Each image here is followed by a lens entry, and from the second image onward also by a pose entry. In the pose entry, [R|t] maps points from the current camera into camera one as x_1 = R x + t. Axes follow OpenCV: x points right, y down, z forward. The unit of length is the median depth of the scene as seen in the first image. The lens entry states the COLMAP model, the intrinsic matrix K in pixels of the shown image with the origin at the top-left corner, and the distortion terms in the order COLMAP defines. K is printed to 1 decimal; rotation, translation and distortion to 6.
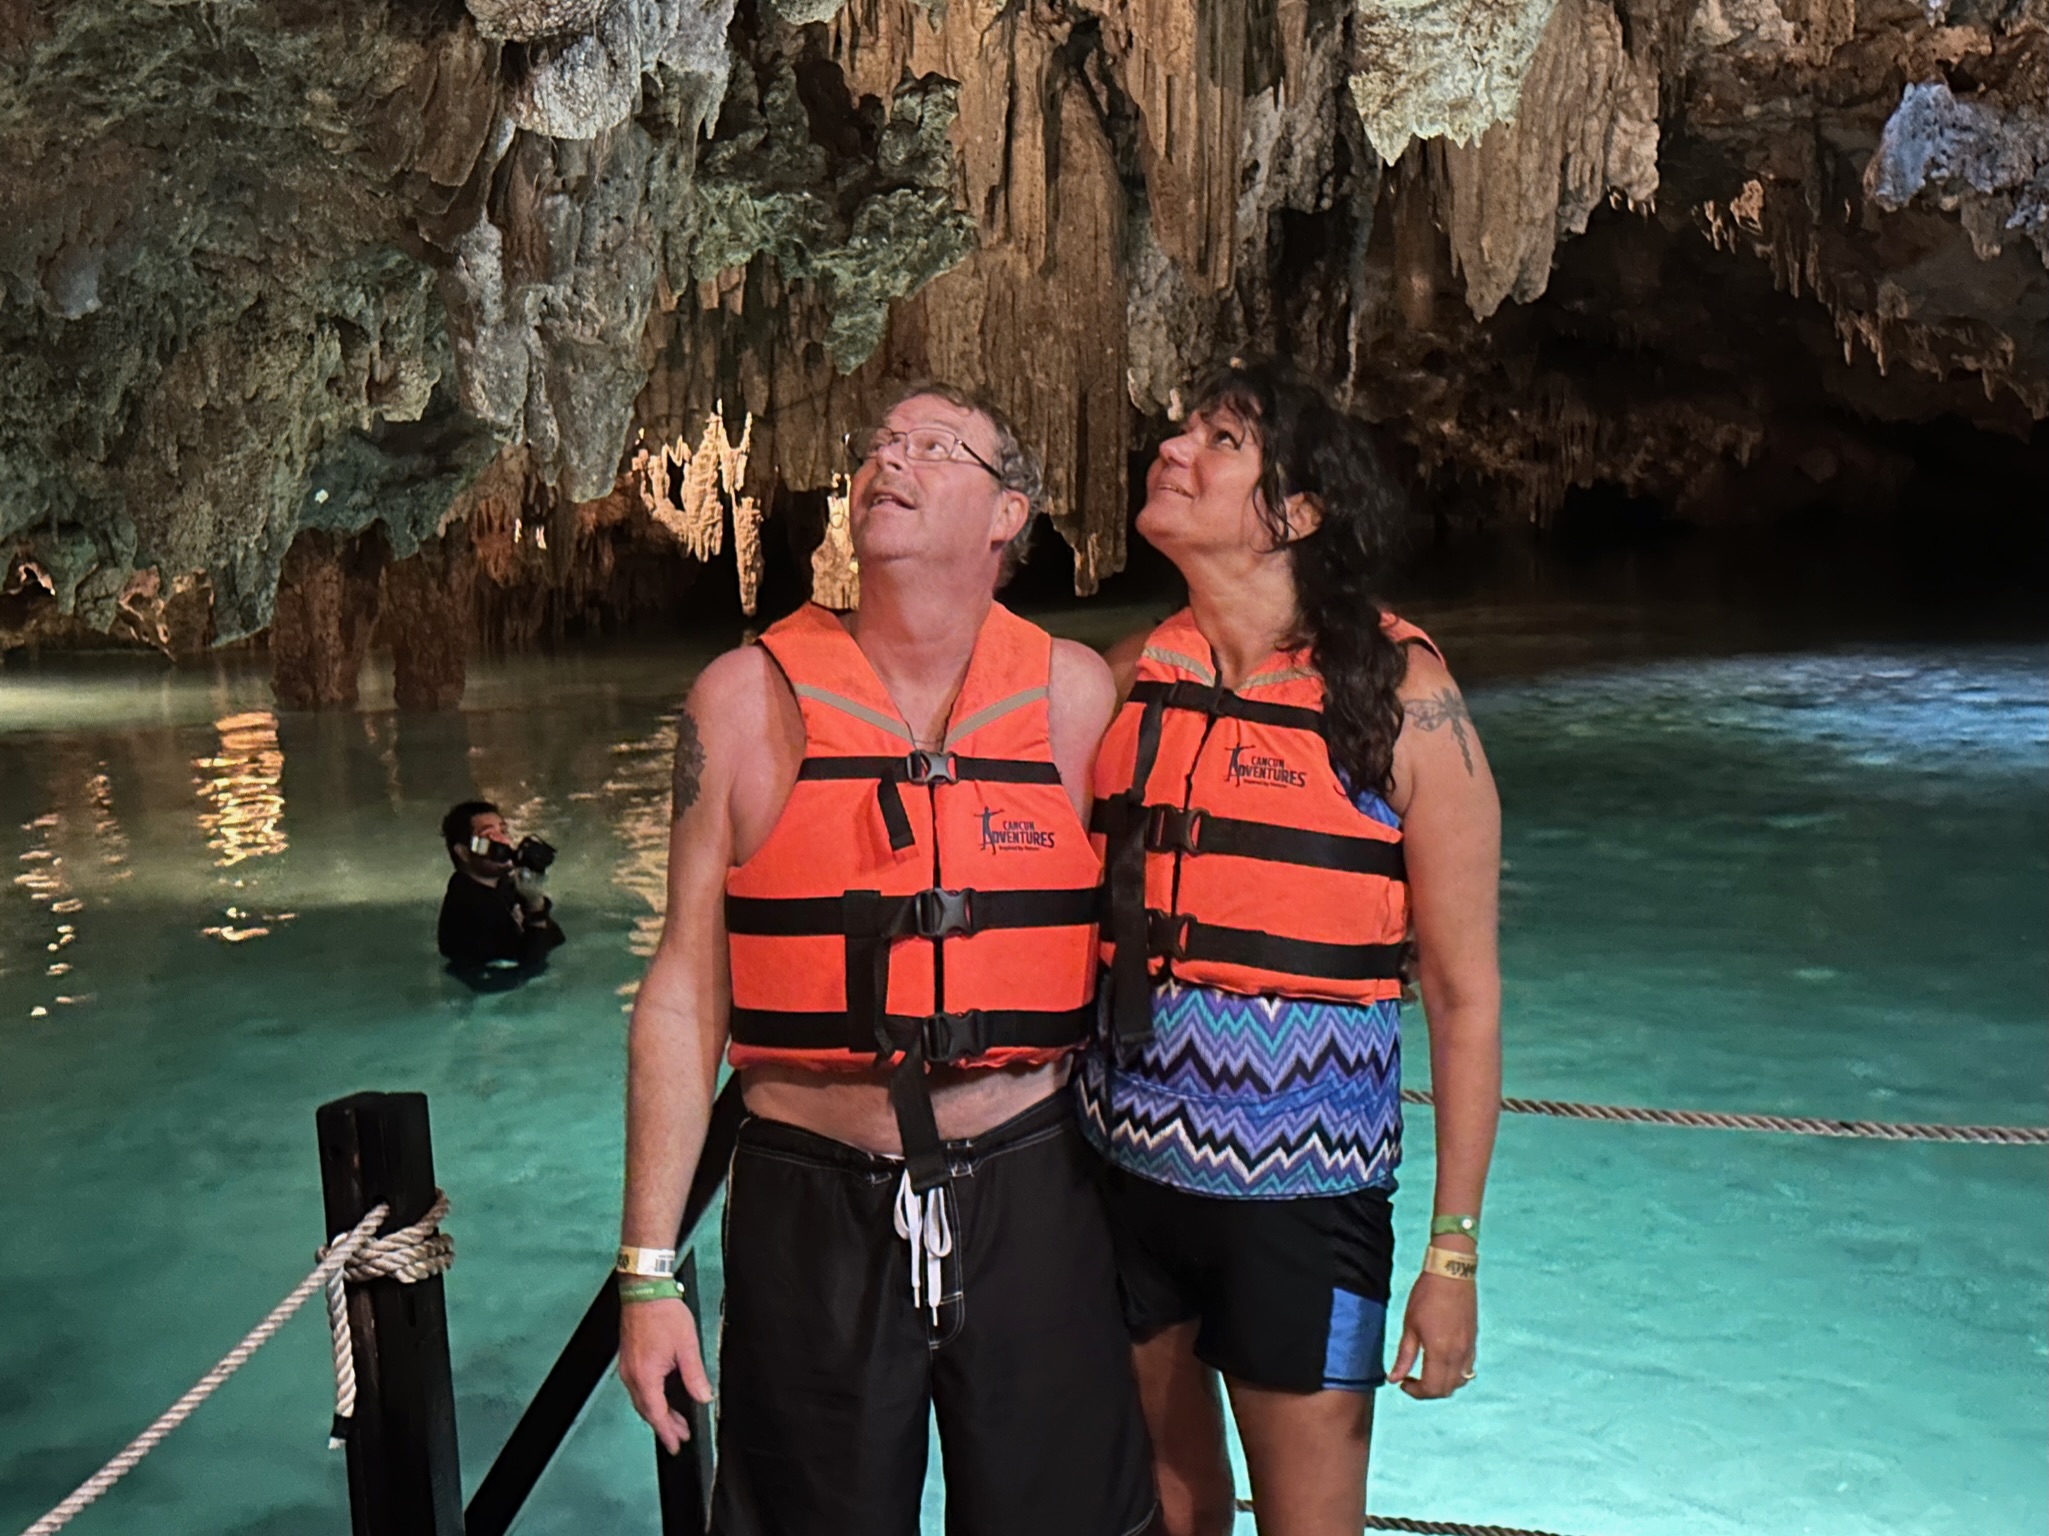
lens RADIAL K [[3405.9, 0, 1030.3], [0, 3405.9, 776.8], [0, 0, 1]] dist [0.097420, 0.000000]
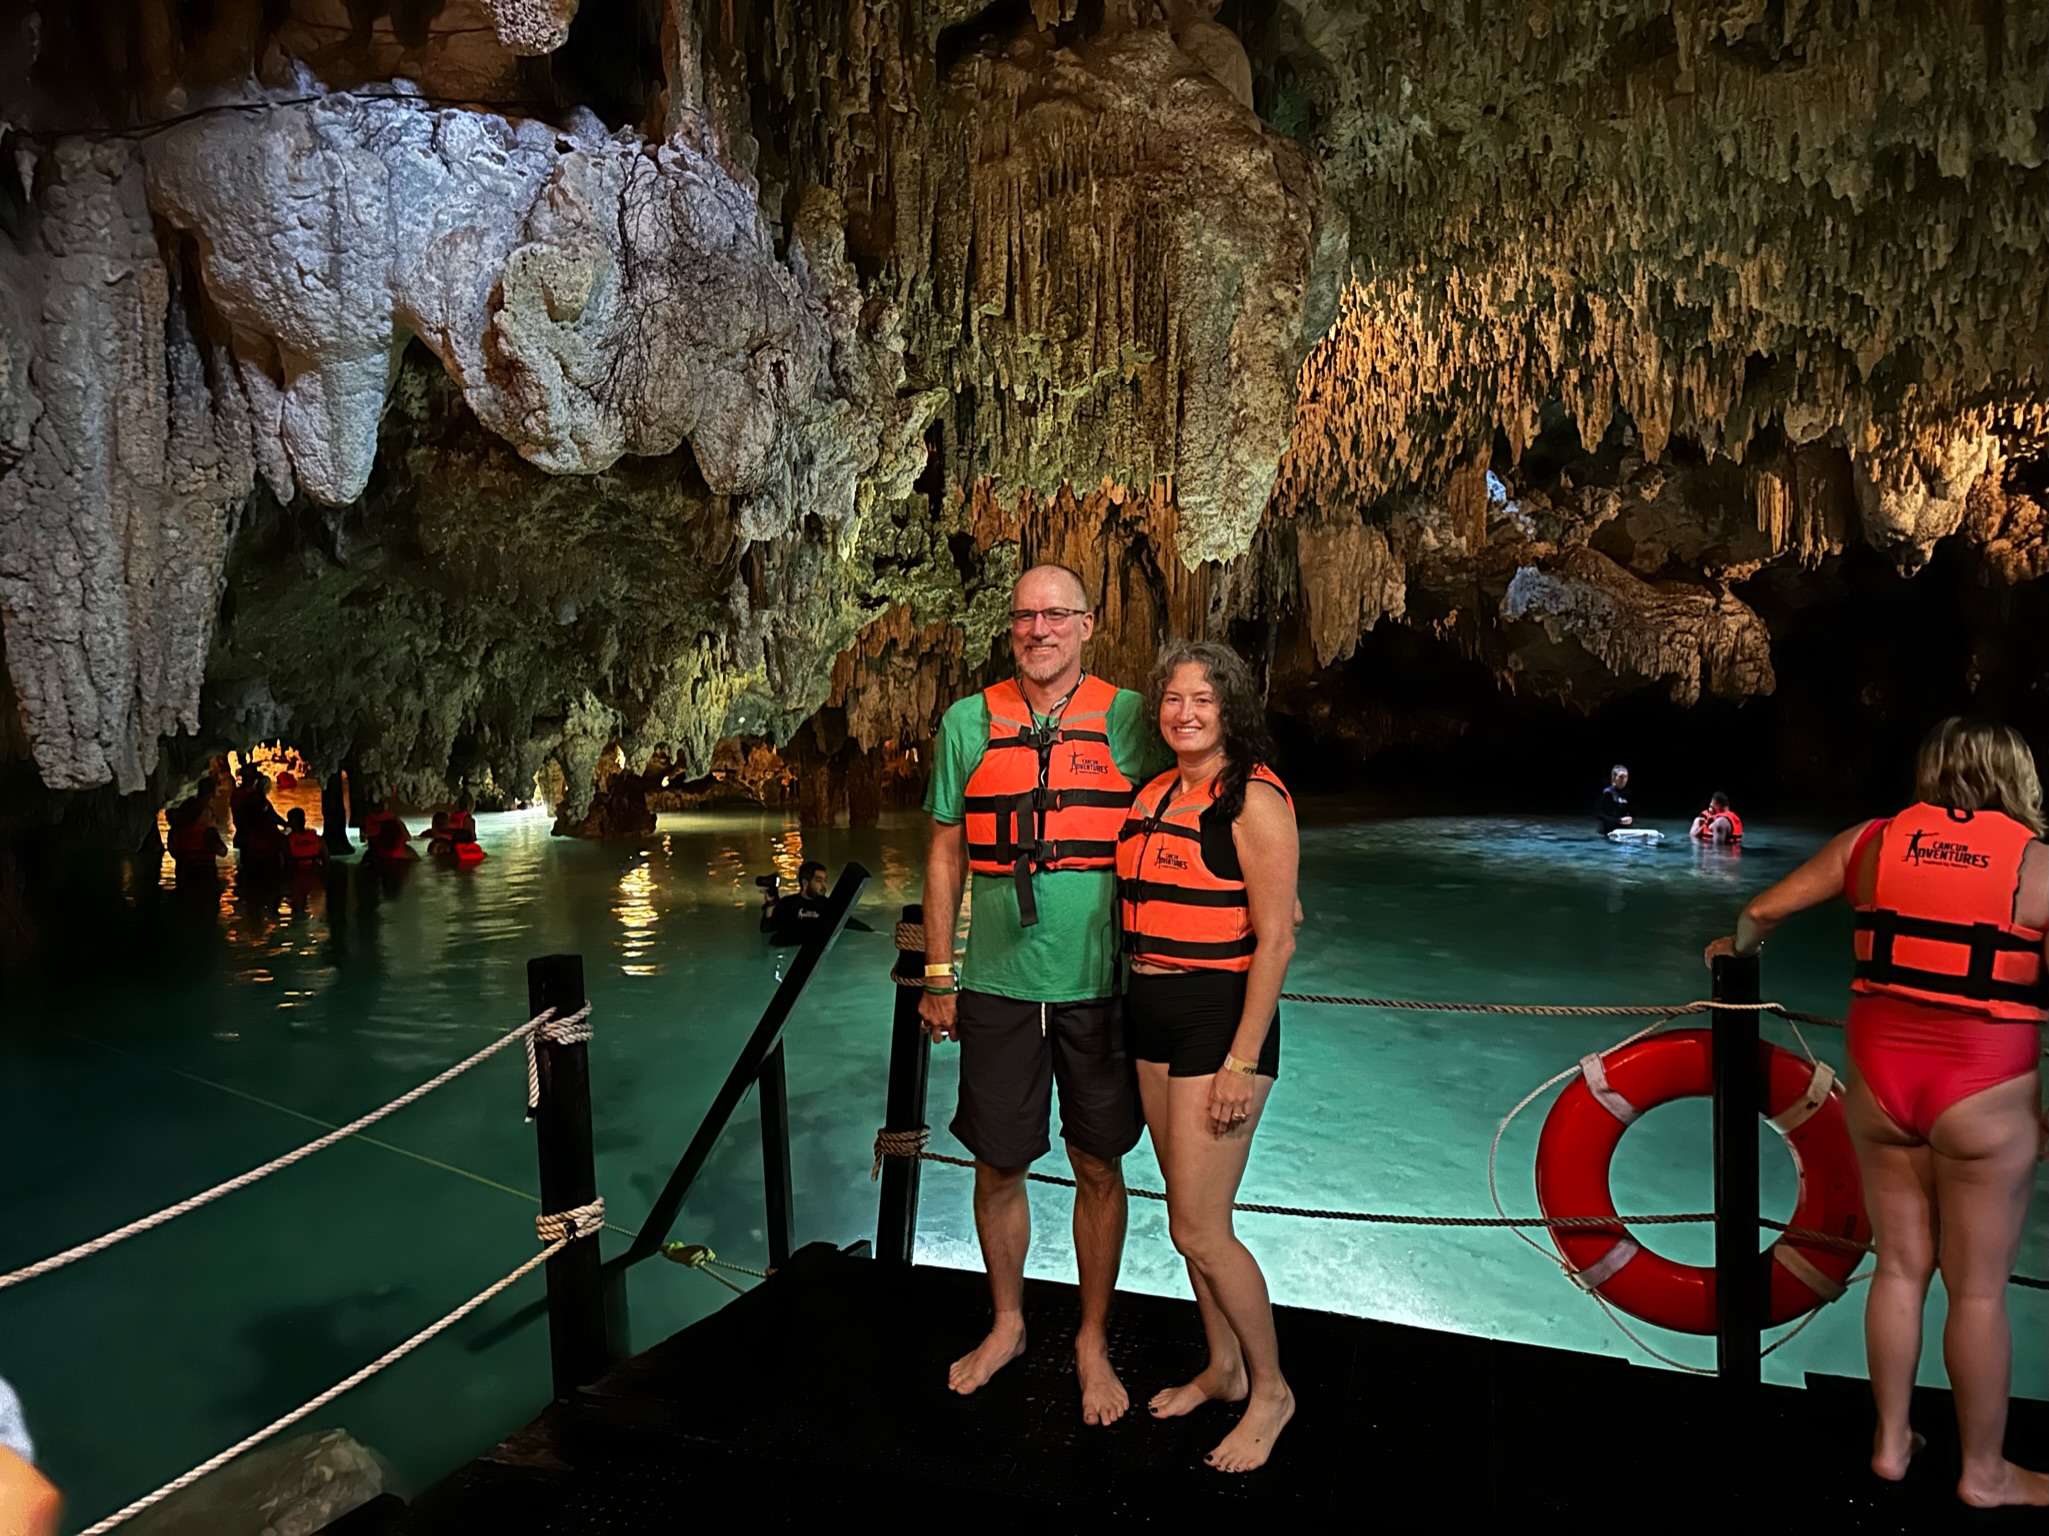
lens RADIAL K [[1446.7, 0, 1011.3], [0, 1446.7, 774.9], [0, 0, 1]] dist [0.049492, -0.064483]
pose [[0.993328, 0.014218, -0.114442, 0.035744], [-0.021983, 0.997519, -0.066878, 0.006681], [0.113207, 0.068947, 0.991176, 0.022955]]
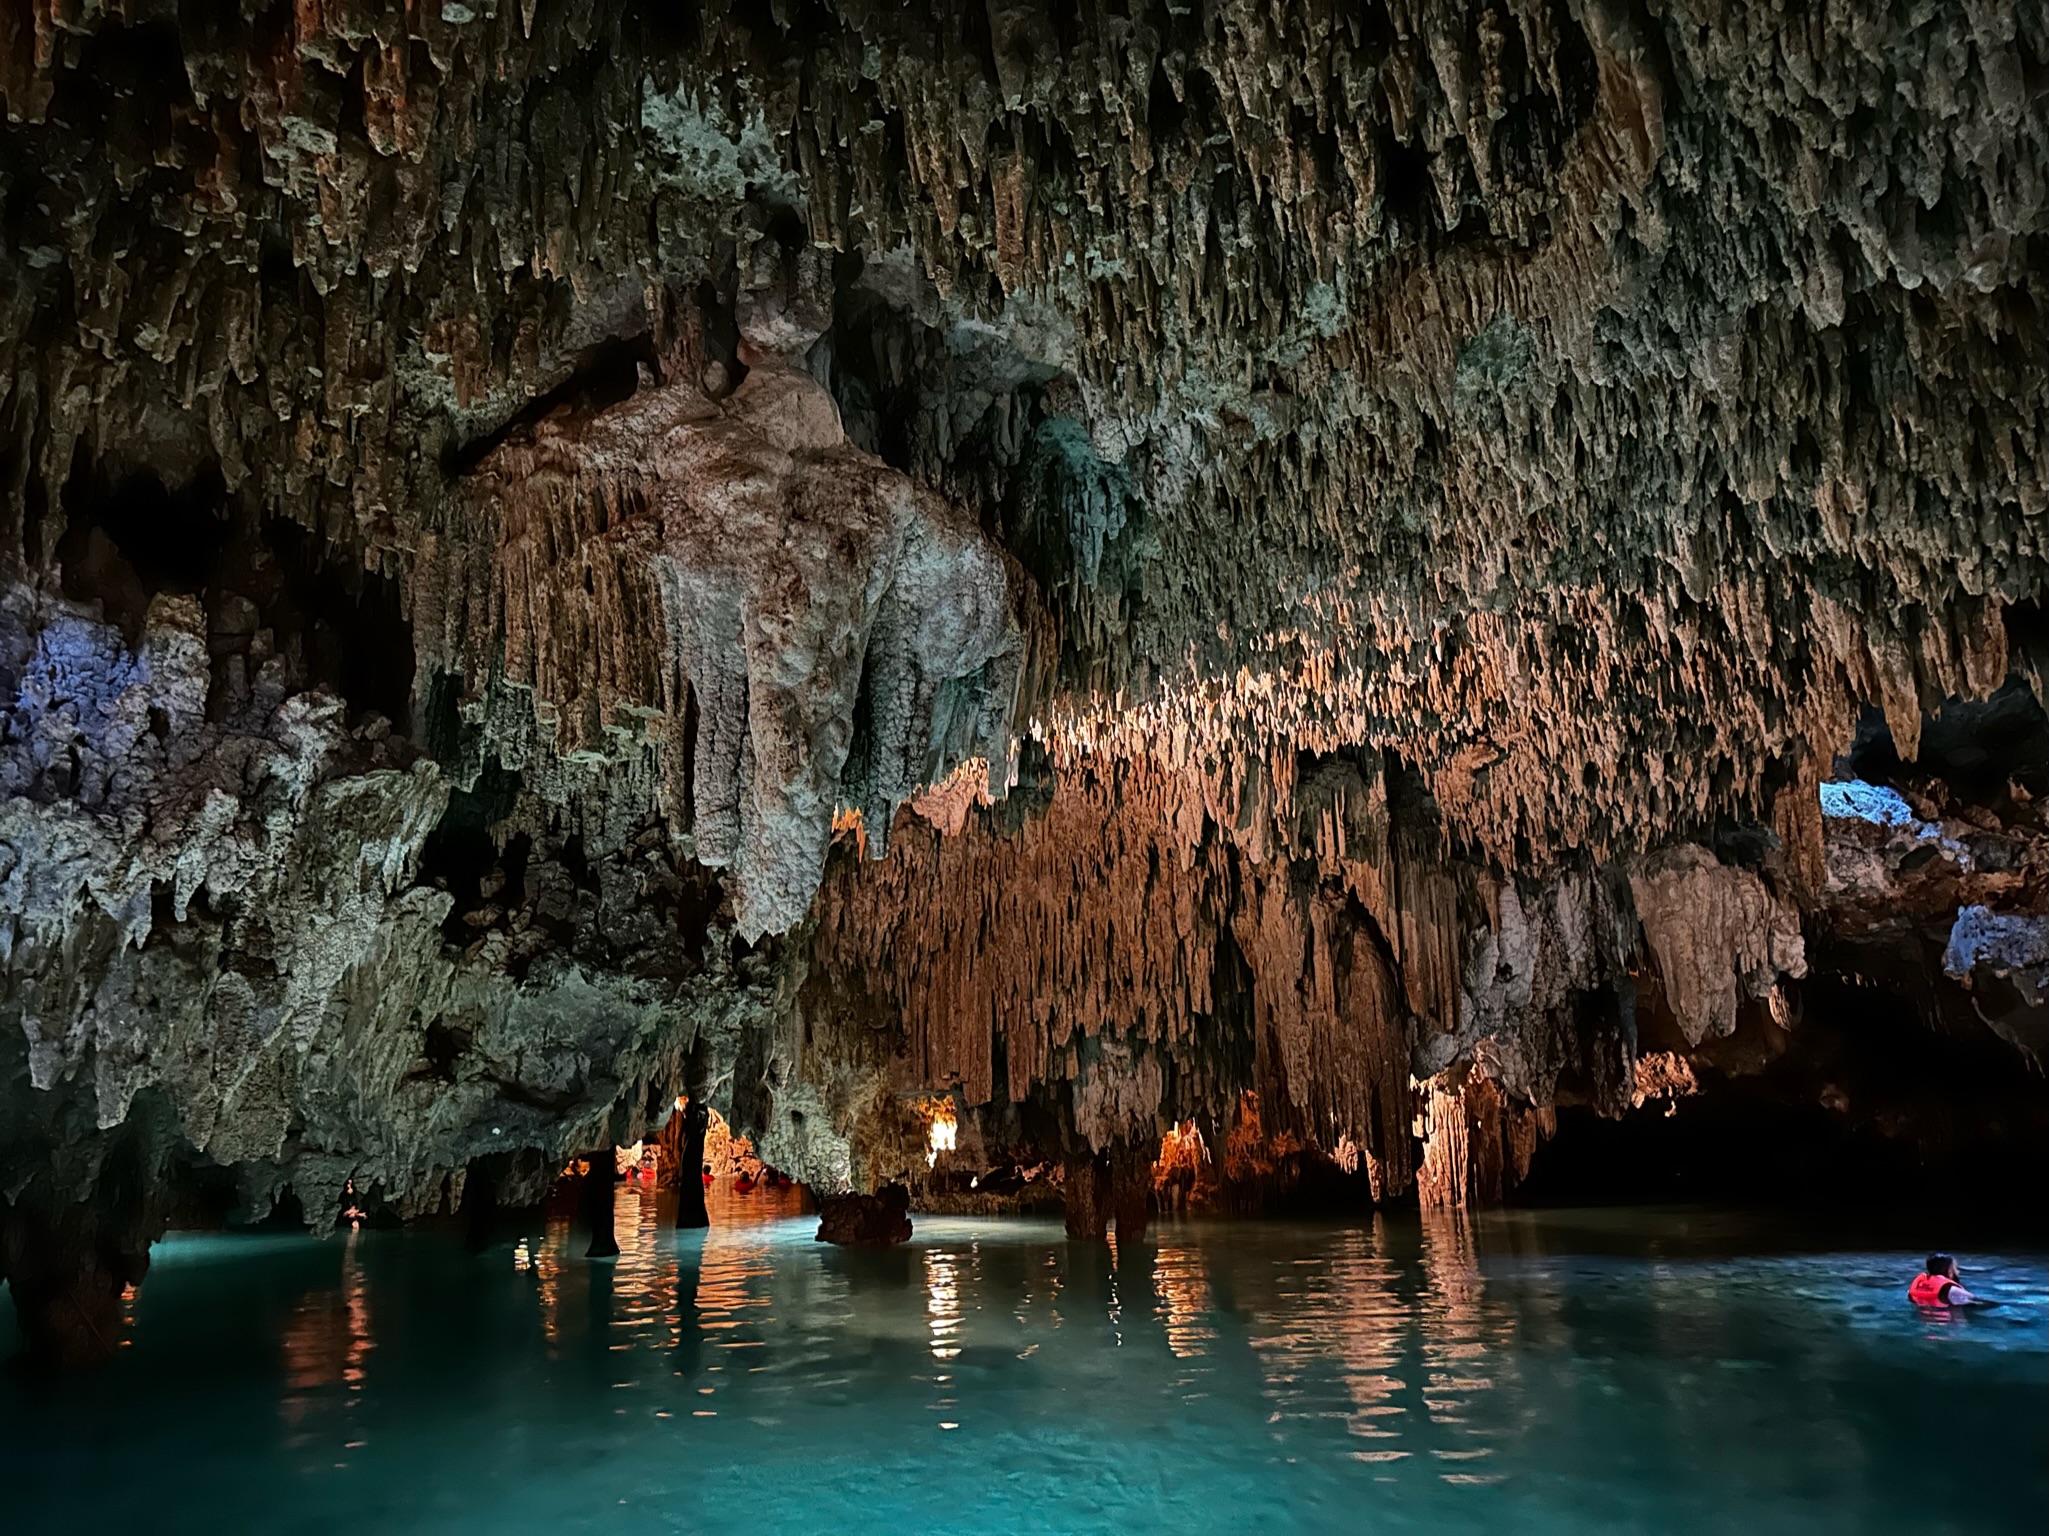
lens RADIAL K [[1446.7, 0, 1027.8], [0, 1446.7, 739.3], [0, 0, 1]] dist [0.049492, -0.064483]
pose [[0.854979, -0.123597, -0.503720, 0.238209], [-0.057620, 0.942545, -0.329072, -0.012658], [0.515451, 0.310374, 0.798735, 0.150748]]
